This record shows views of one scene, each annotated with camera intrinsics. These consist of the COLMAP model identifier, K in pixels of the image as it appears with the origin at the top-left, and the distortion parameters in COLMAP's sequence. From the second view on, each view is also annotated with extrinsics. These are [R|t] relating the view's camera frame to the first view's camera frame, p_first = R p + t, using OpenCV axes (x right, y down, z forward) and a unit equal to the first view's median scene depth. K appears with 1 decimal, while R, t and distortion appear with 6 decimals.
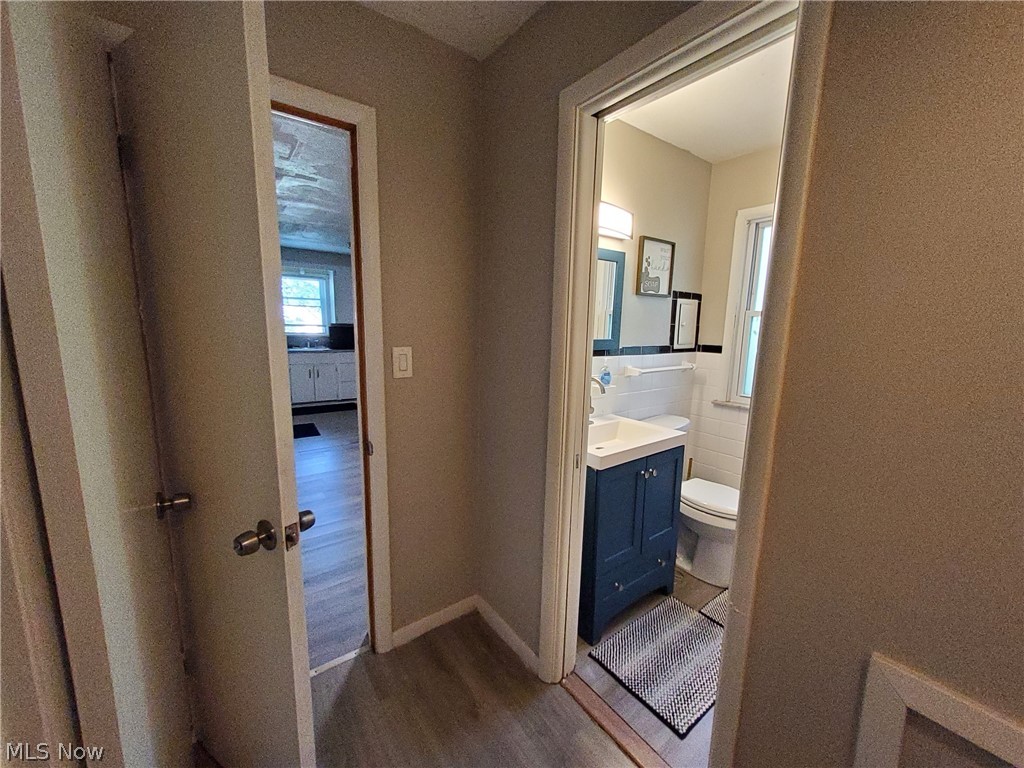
lens RADIAL K [[405.7, 0, 522.5], [0, 405.7, 392.0], [0, 0, 1]] dist [0.002161, 0.000173]
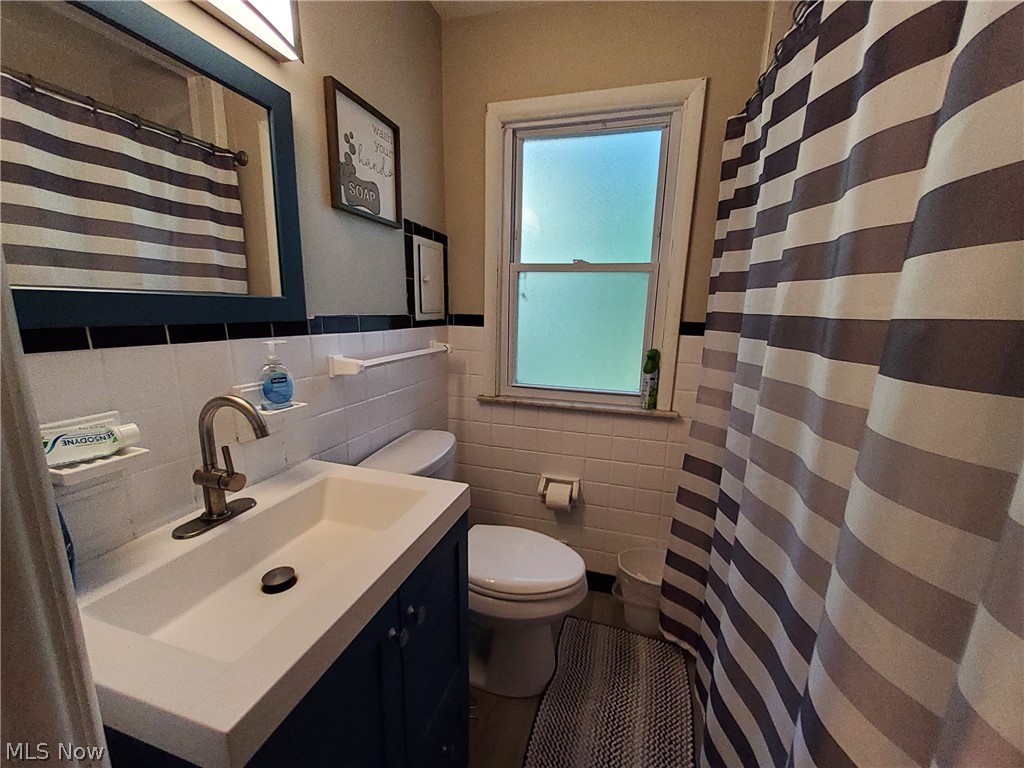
lens RADIAL K [[405.7, 0, 522.5], [0, 405.7, 392.0], [0, 0, 1]] dist [0.002161, 0.000173]
pose [[0.799729, -0.119813, 0.588284, 0.140295], [0.091046, 0.992754, 0.078418, -0.036023], [-0.593417, -0.009152, 0.804843, 0.443681]]
